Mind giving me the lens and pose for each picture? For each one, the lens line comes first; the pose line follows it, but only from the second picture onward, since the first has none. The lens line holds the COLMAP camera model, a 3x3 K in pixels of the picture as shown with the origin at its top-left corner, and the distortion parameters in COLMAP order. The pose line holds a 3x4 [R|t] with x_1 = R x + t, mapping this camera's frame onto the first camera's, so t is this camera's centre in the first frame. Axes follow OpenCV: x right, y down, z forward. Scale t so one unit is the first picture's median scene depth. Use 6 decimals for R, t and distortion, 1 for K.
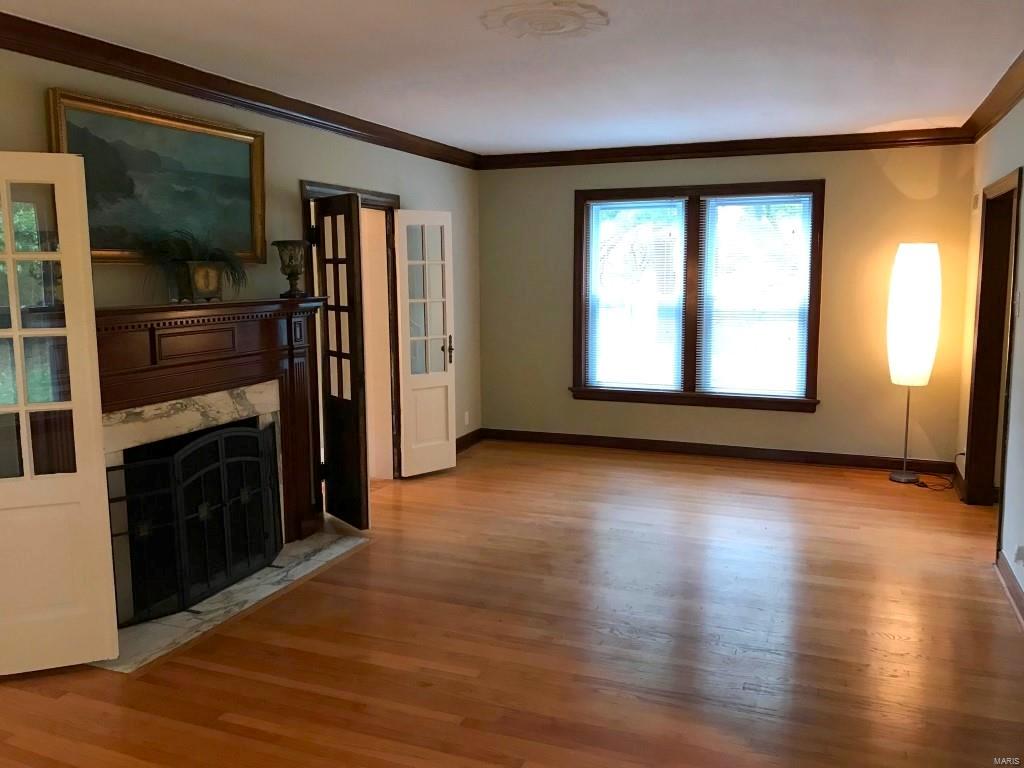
lens RADIAL K [[834.2, 0, 503.6], [0, 834.2, 381.7], [0, 0, 1]] dist [0.022023, -0.030918]
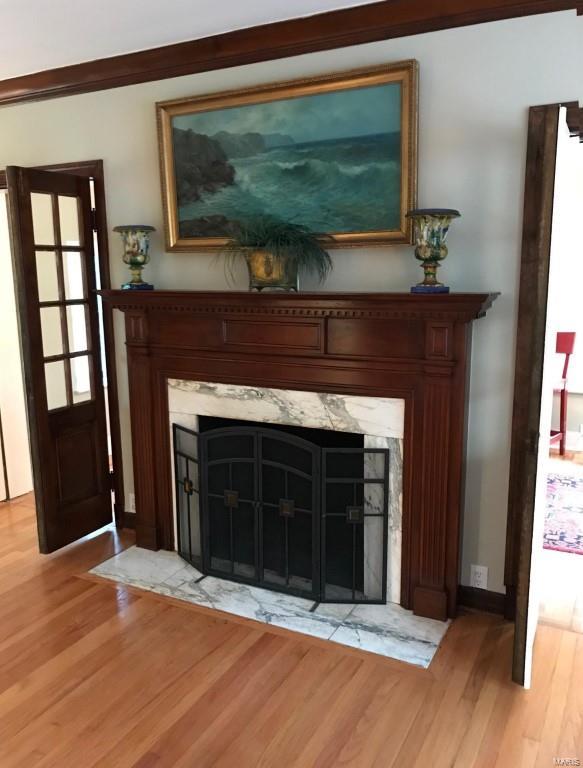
lens RADIAL K [[650.5, 0, 288.8], [0, 650.5, 390.3], [0, 0, 1]] dist [-0.006928, -0.012962]
pose [[-0.097724, 0.211151, -0.972556, 0.356101], [-0.112425, 0.968636, 0.221597, -0.148051], [0.988843, 0.130995, -0.070921, 1.071608]]
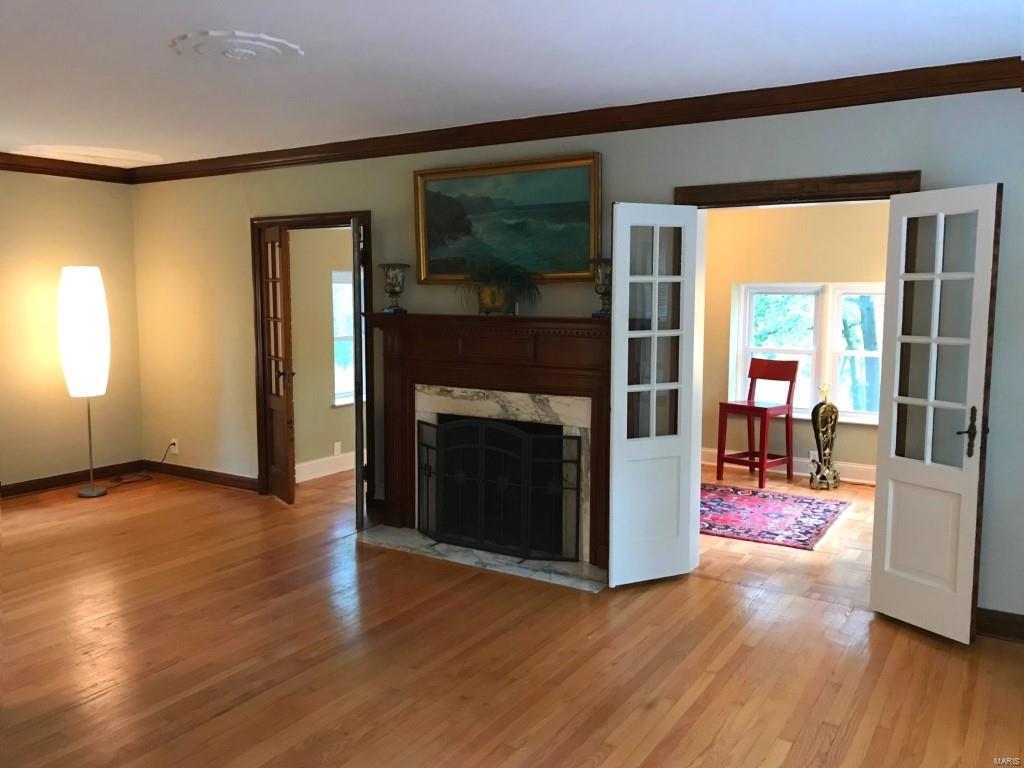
lens RADIAL K [[834.2, 0, 512.9], [0, 834.2, 373.3], [0, 0, 1]] dist [0.022023, -0.030918]
pose [[-0.171995, 0.116807, -0.978148, 0.823565], [-0.124722, 0.982373, 0.139242, -0.181554], [0.977171, 0.145945, -0.154395, 1.210405]]
